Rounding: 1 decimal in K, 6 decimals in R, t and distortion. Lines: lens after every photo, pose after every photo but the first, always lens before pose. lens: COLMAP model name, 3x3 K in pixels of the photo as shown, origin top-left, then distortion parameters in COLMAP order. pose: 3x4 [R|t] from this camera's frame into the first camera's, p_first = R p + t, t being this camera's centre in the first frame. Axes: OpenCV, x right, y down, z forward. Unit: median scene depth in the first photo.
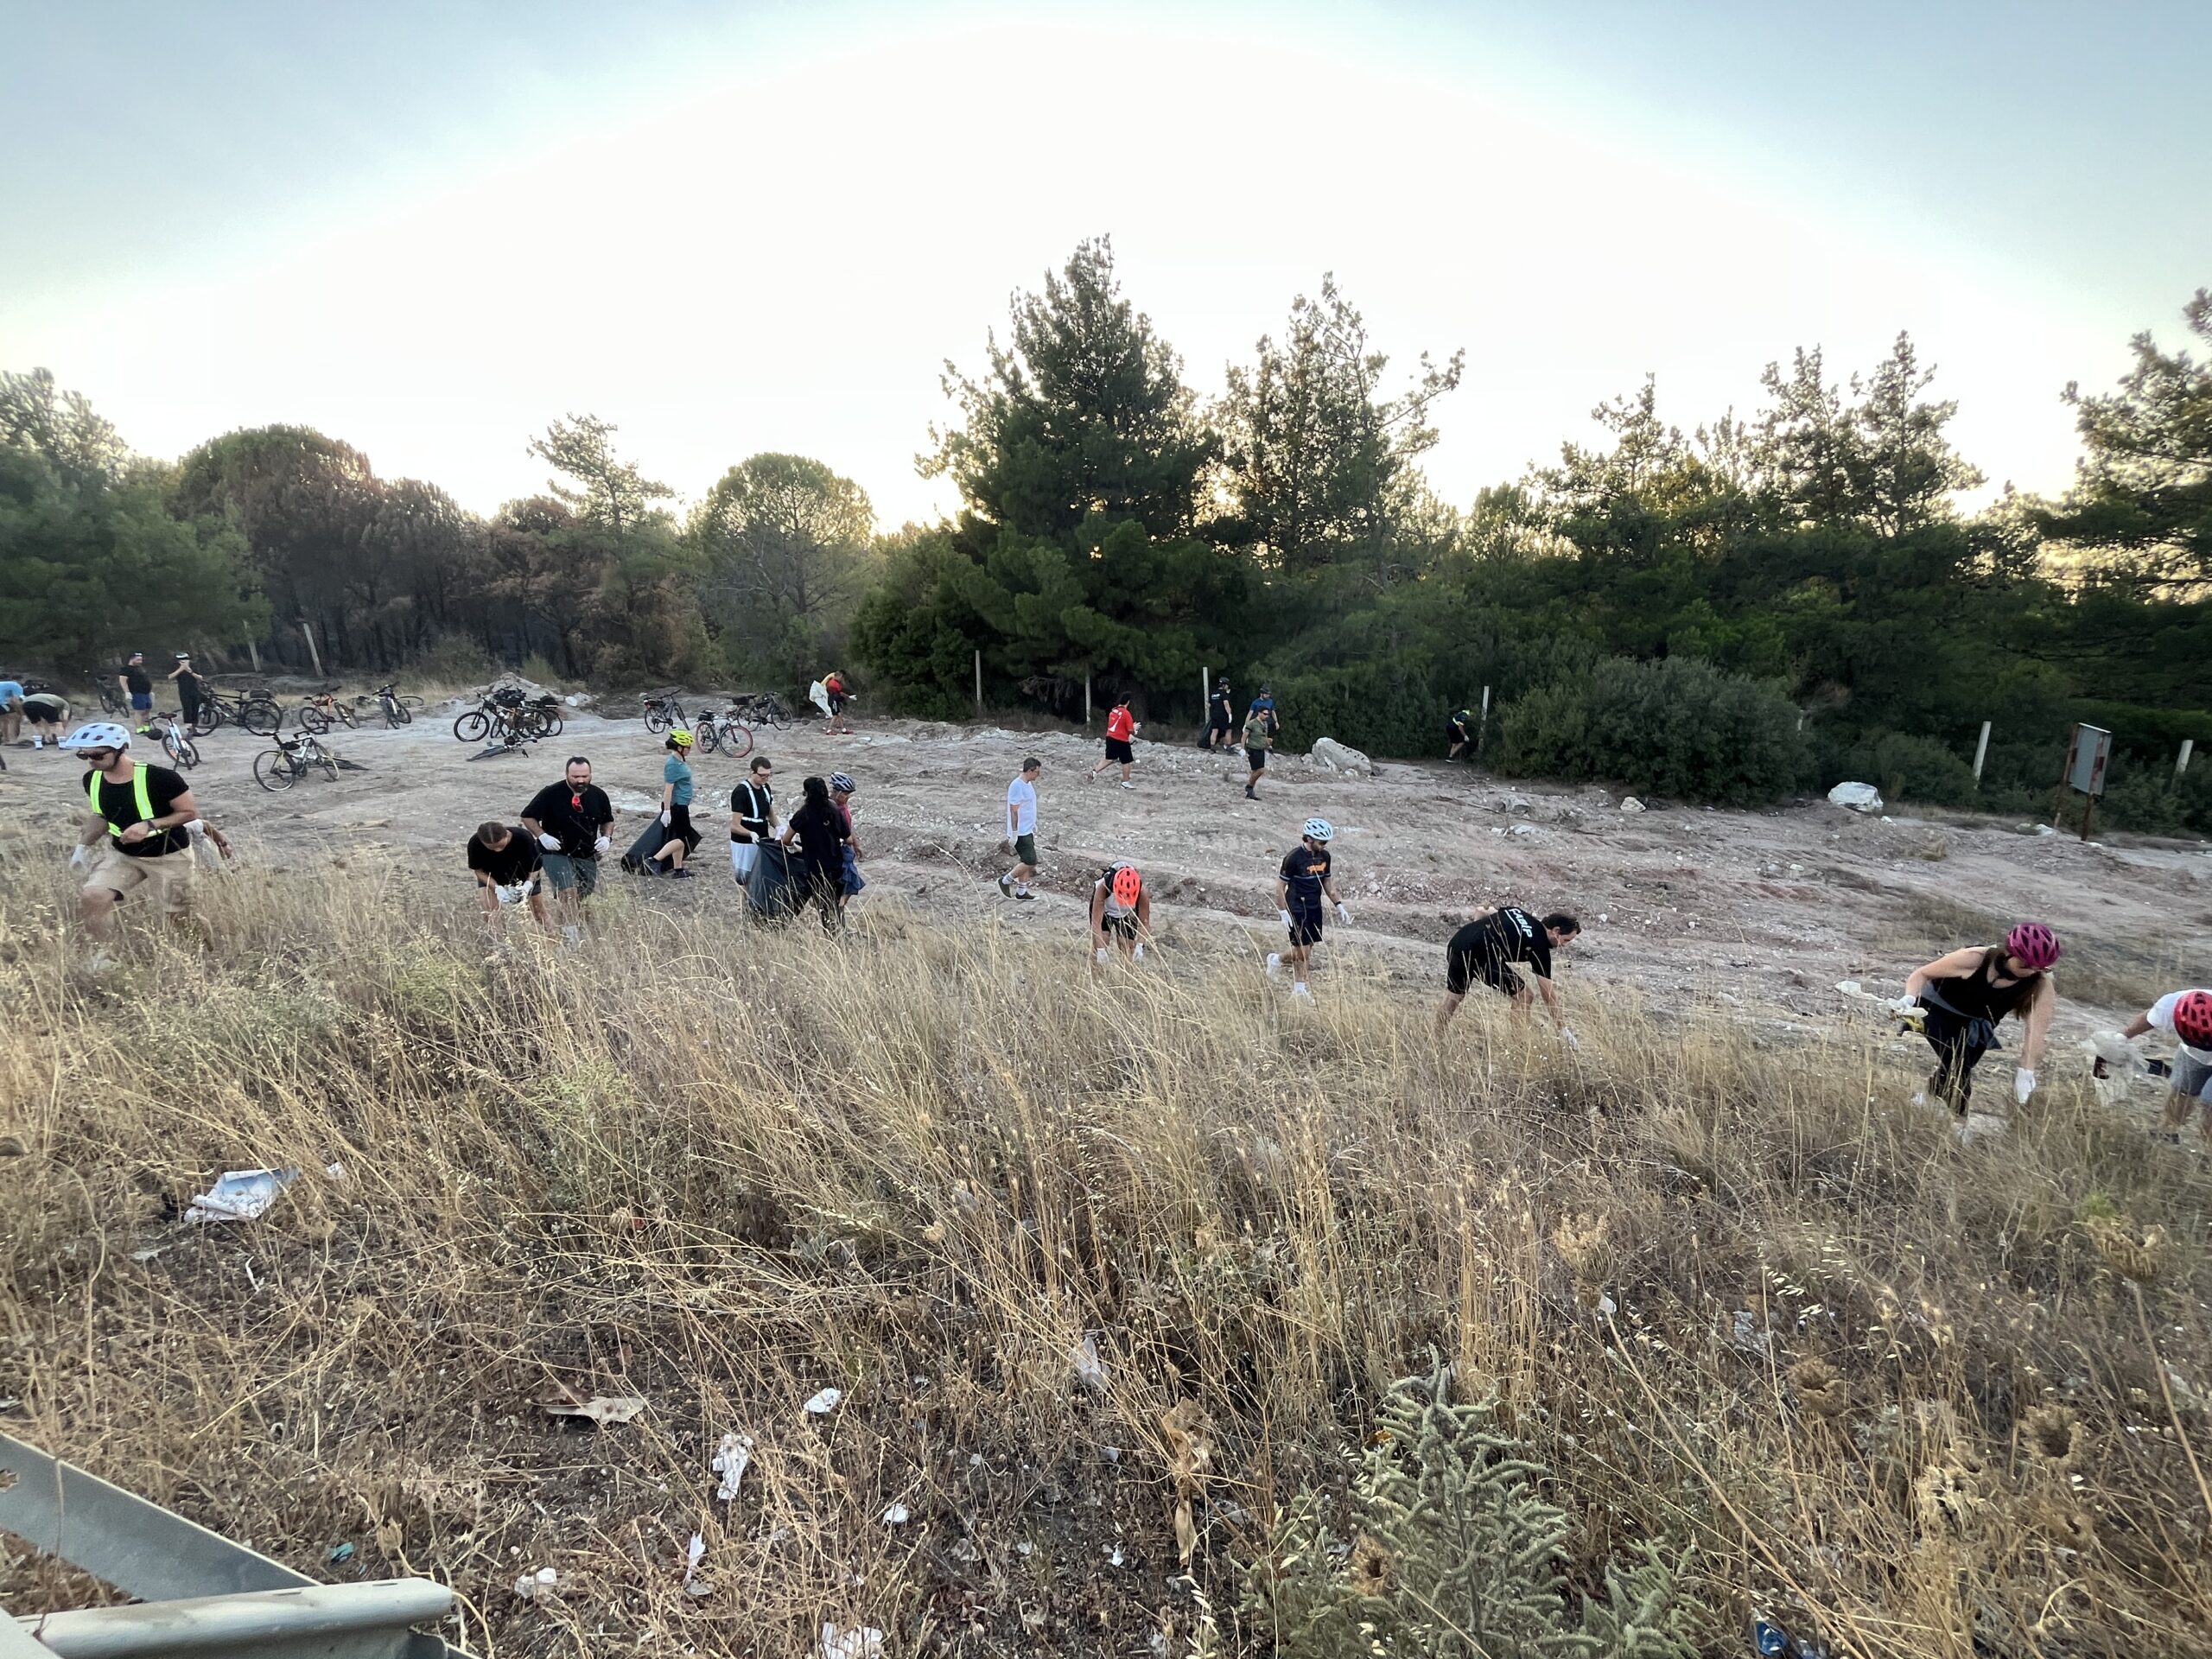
lens RADIAL K [[904.8, 0, 1095.4], [0, 904.8, 824.3], [0, 0, 1]] dist [-0.003128, 0.000286]
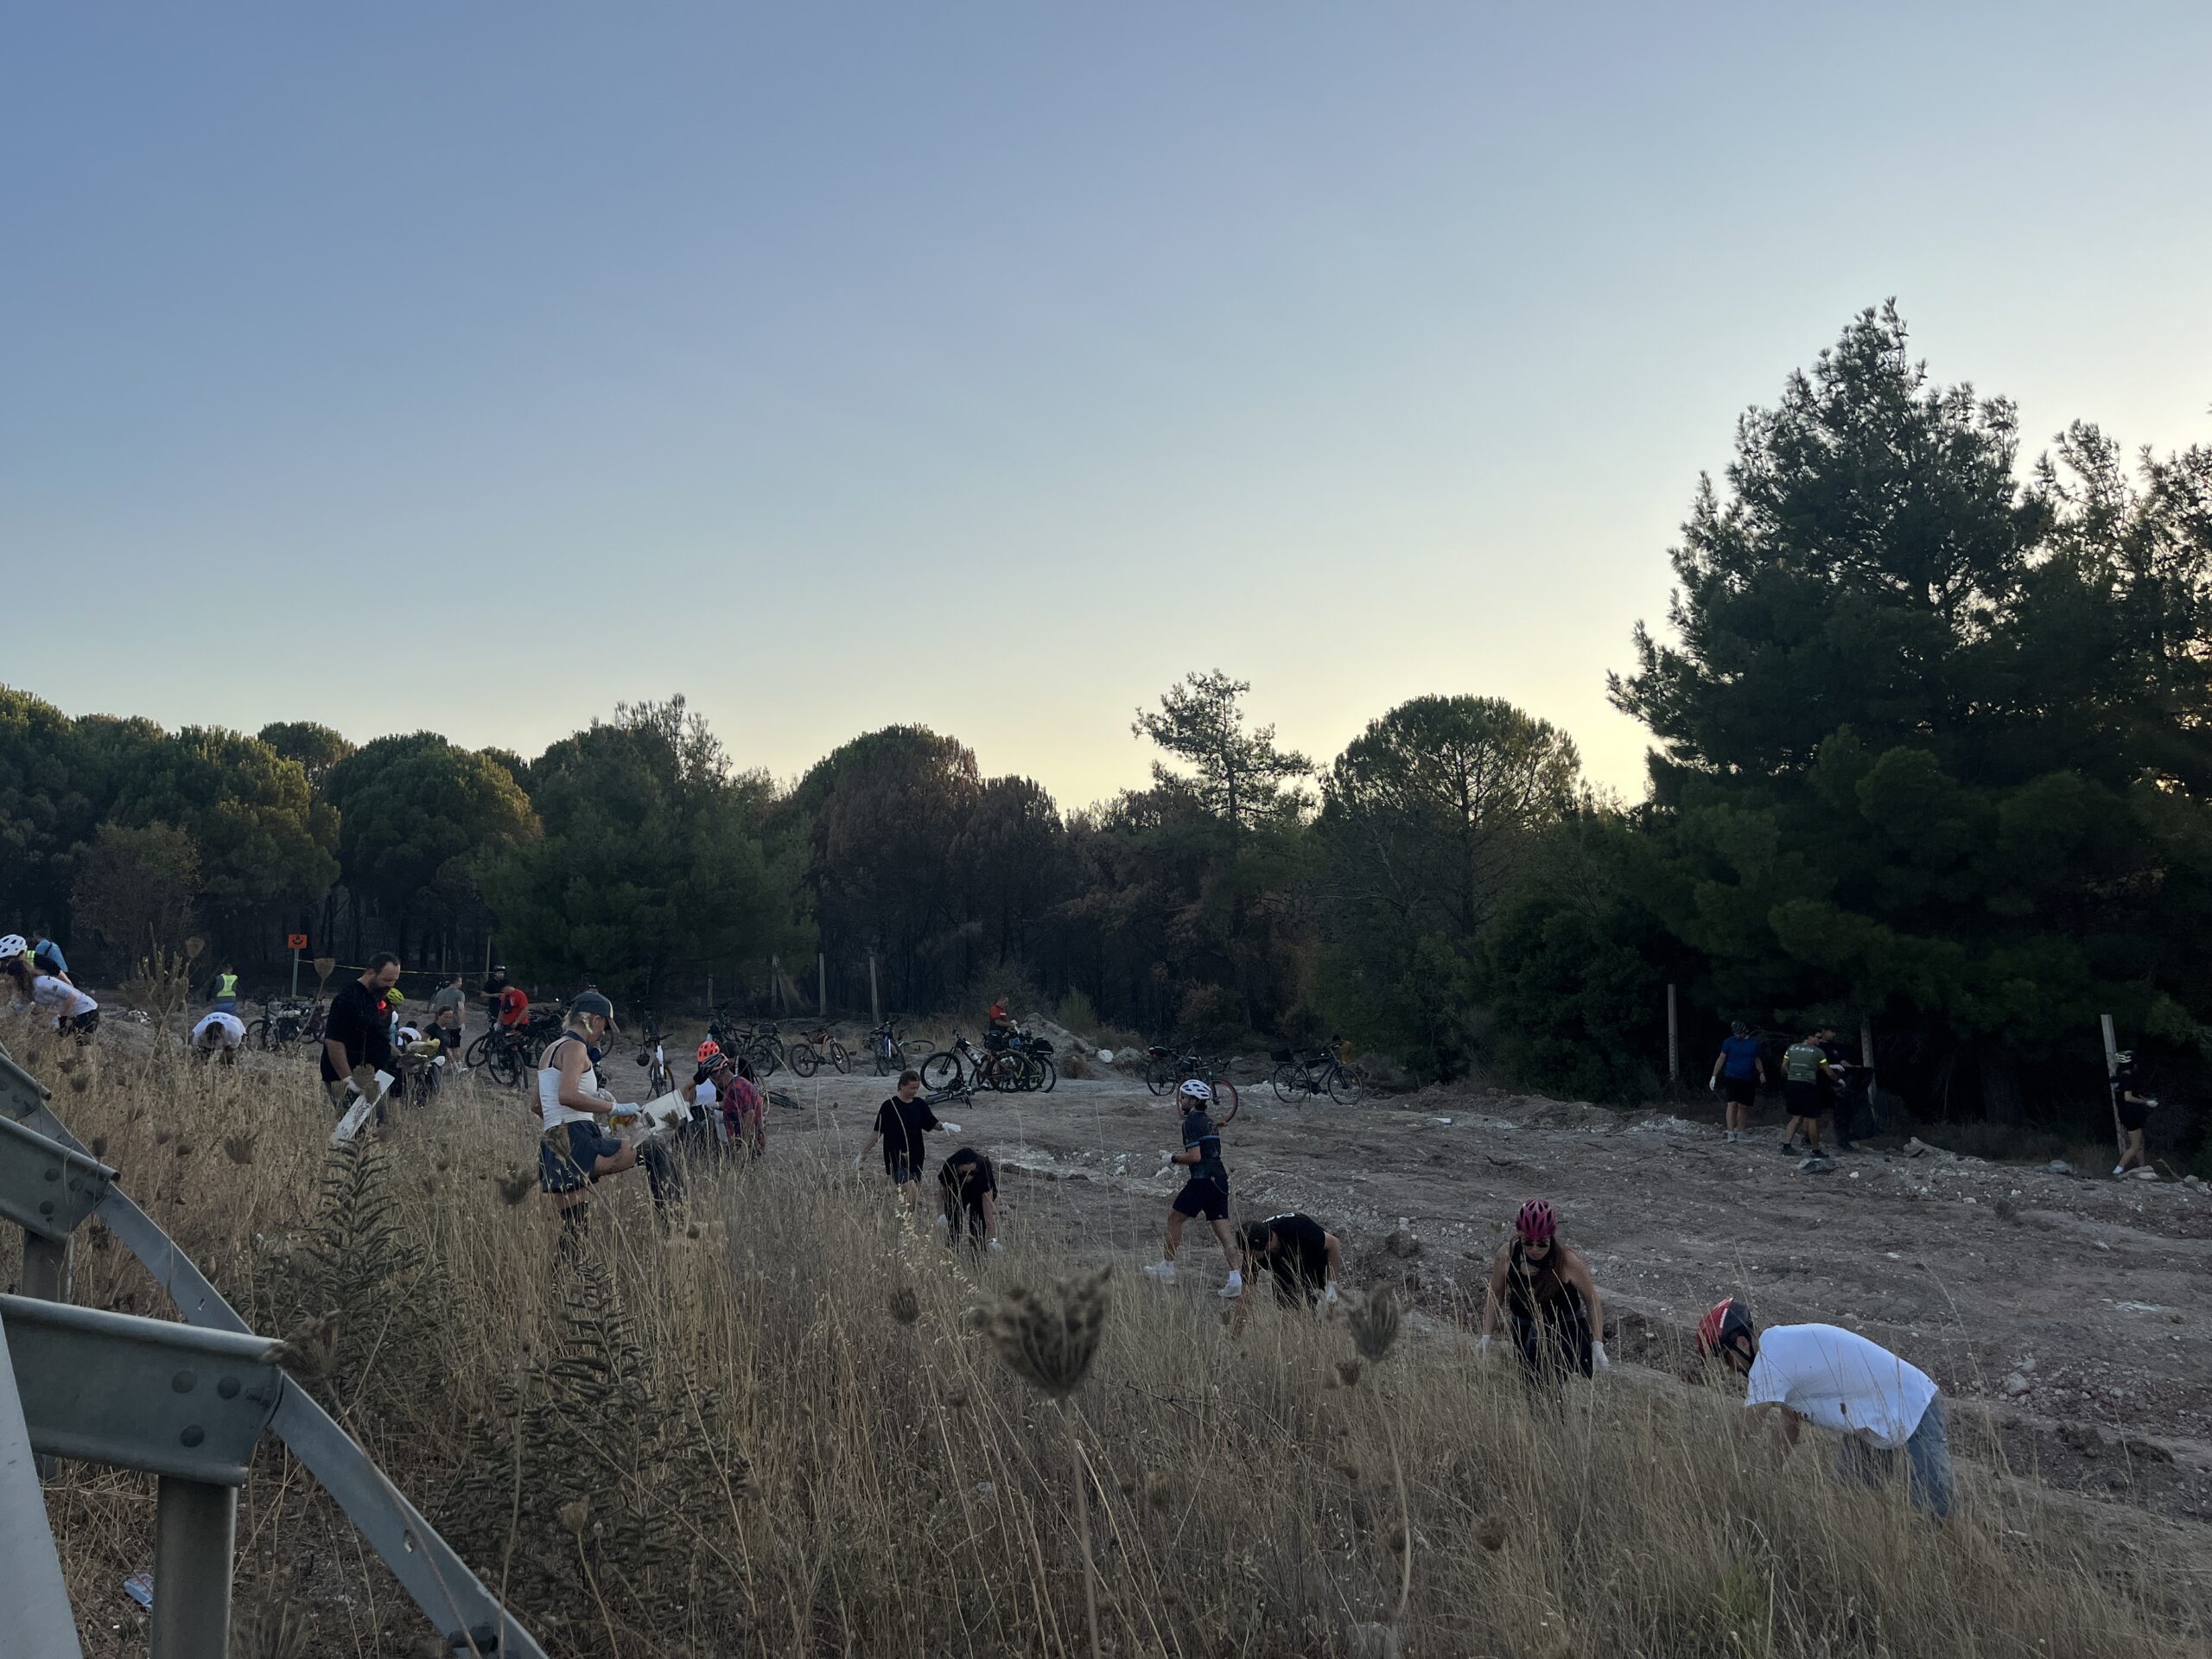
lens RADIAL K [[1697.1, 0, 1109.8], [0, 1697.1, 818.7], [0, 0, 1]] dist [0.096216, -0.165305]
pose [[0.800803, -0.060106, -0.595904, 0.189786], [-0.126709, 0.955429, -0.266647, 0.034157], [0.585371, 0.289038, 0.757495, -0.051335]]
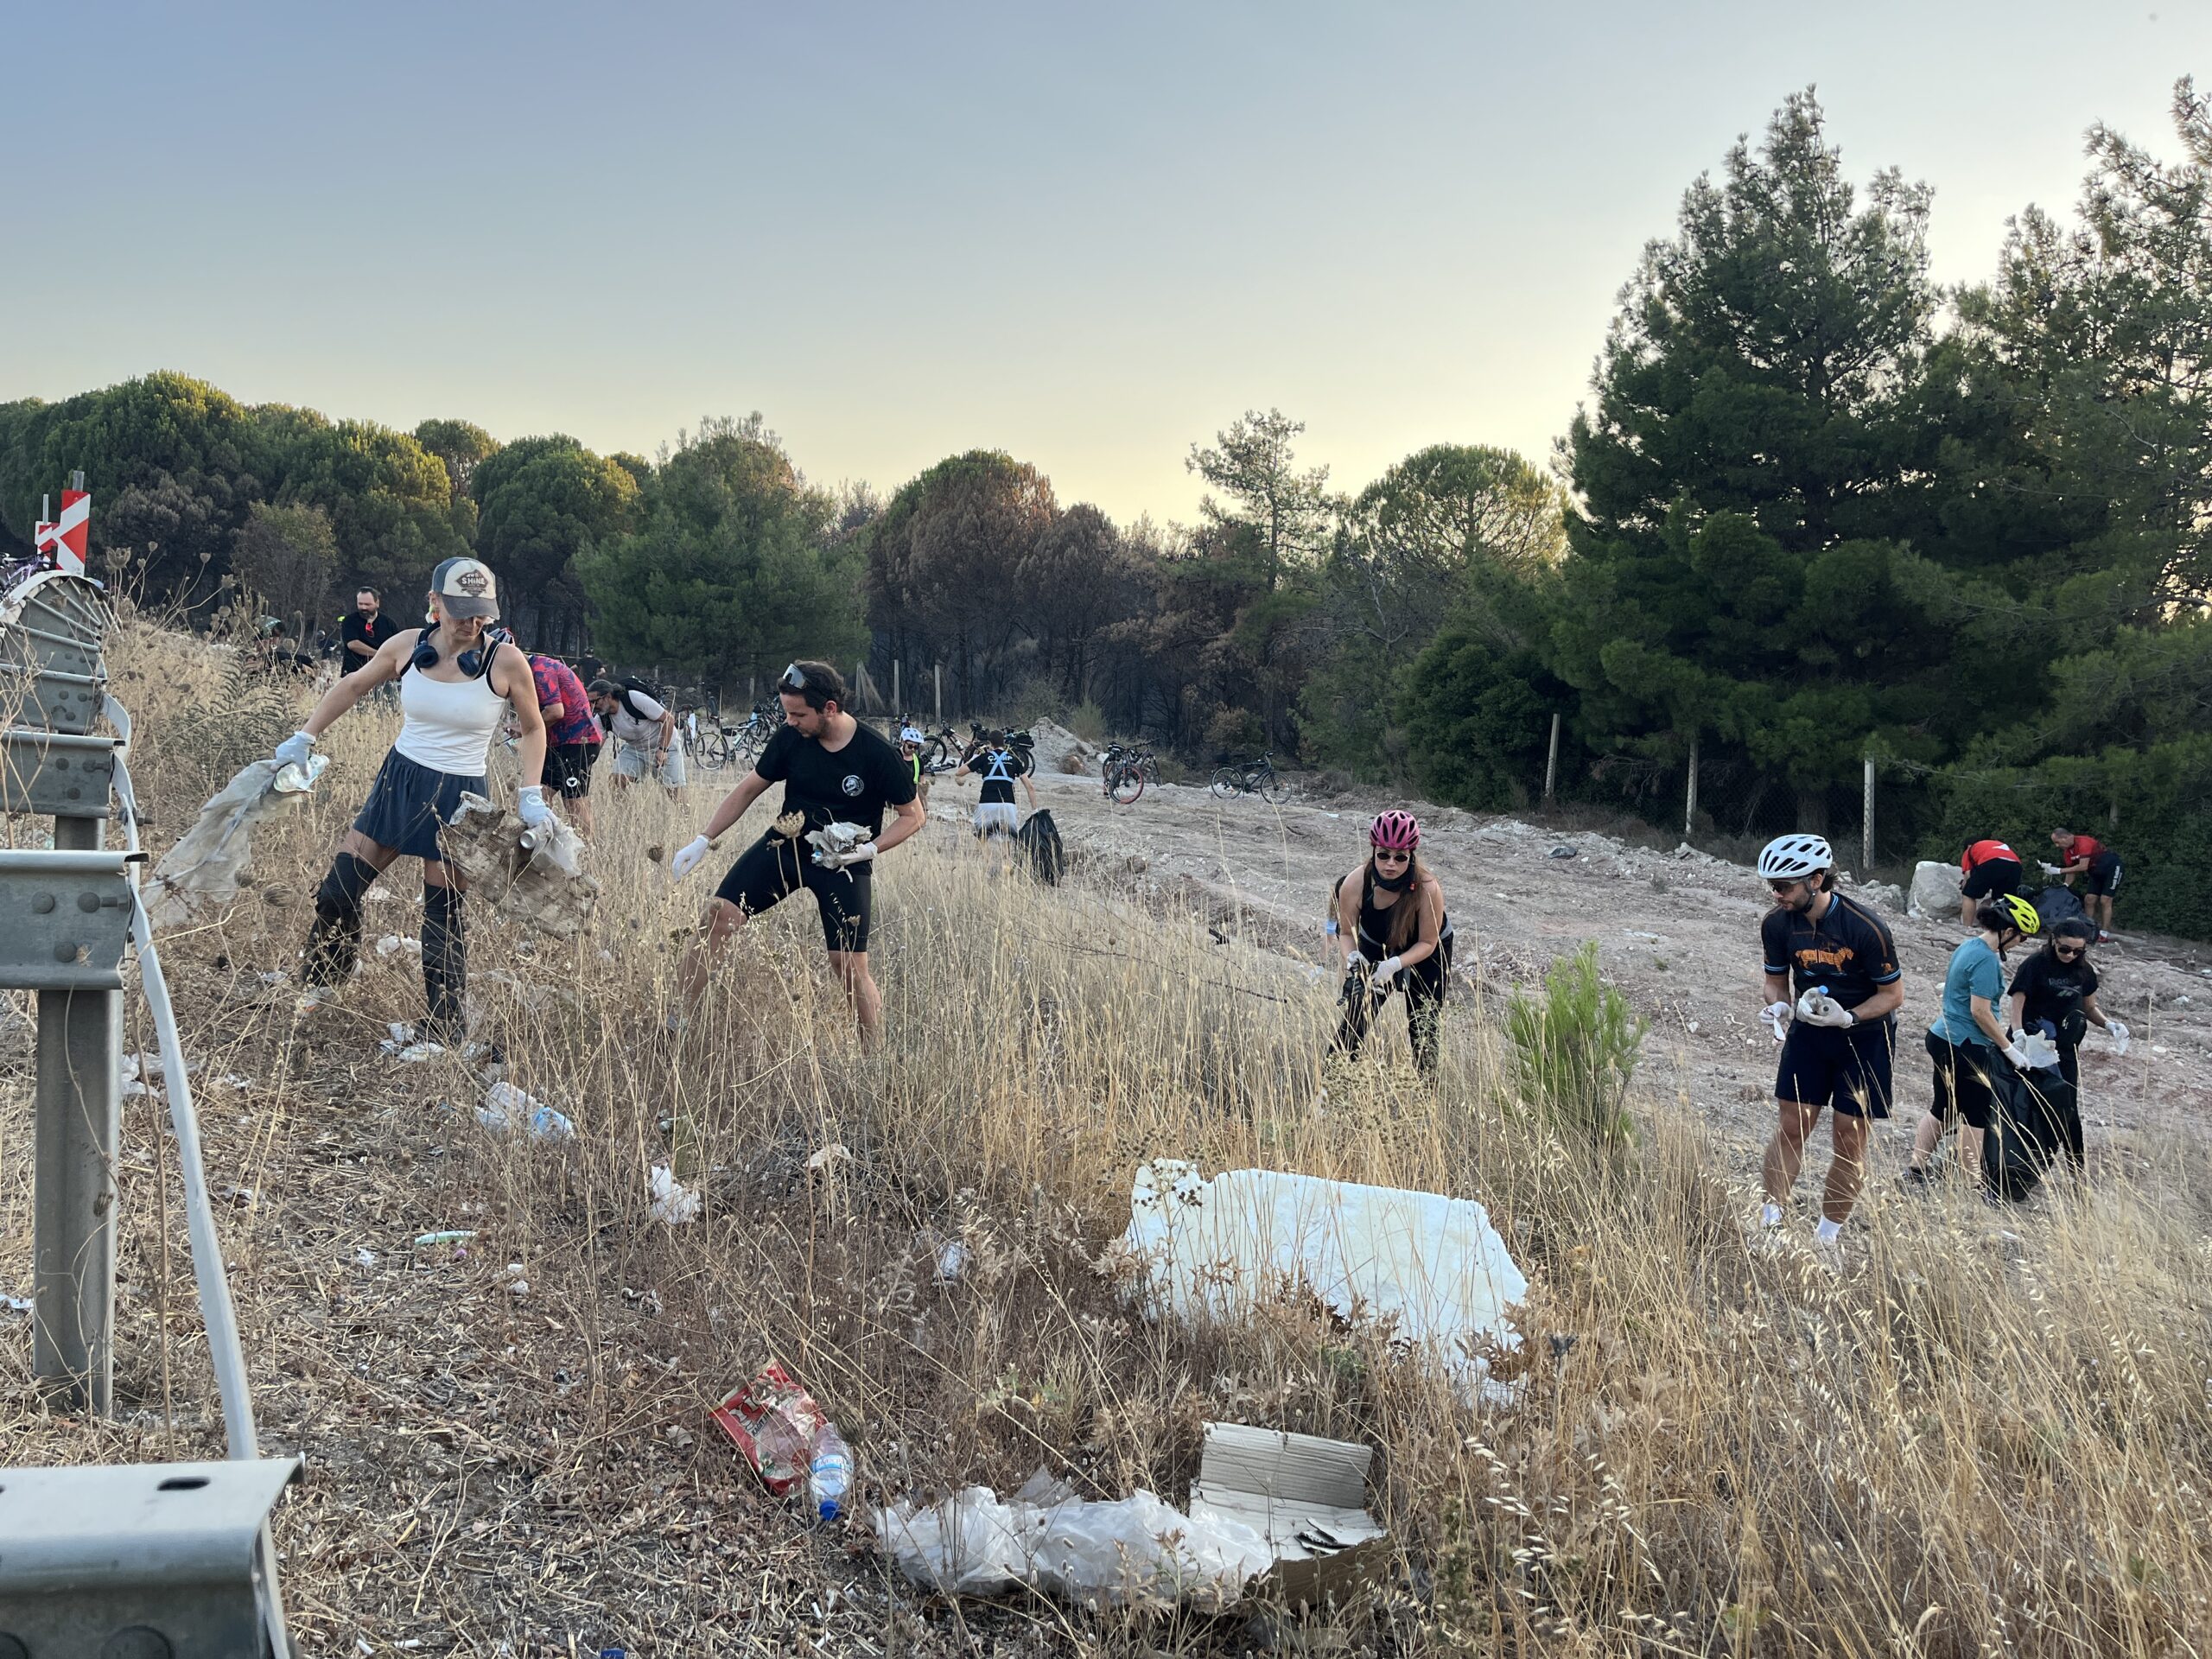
lens RADIAL K [[1796.8, 0, 1106.0], [0, 1796.8, 829.5], [0, 0, 1]] dist [0.033356, -0.006684]
pose [[0.726392, 0.083435, -0.682197, 0.420392], [-0.207637, 0.972862, -0.102105, 0.071249], [0.655165, 0.215818, 0.724004, -0.110003]]
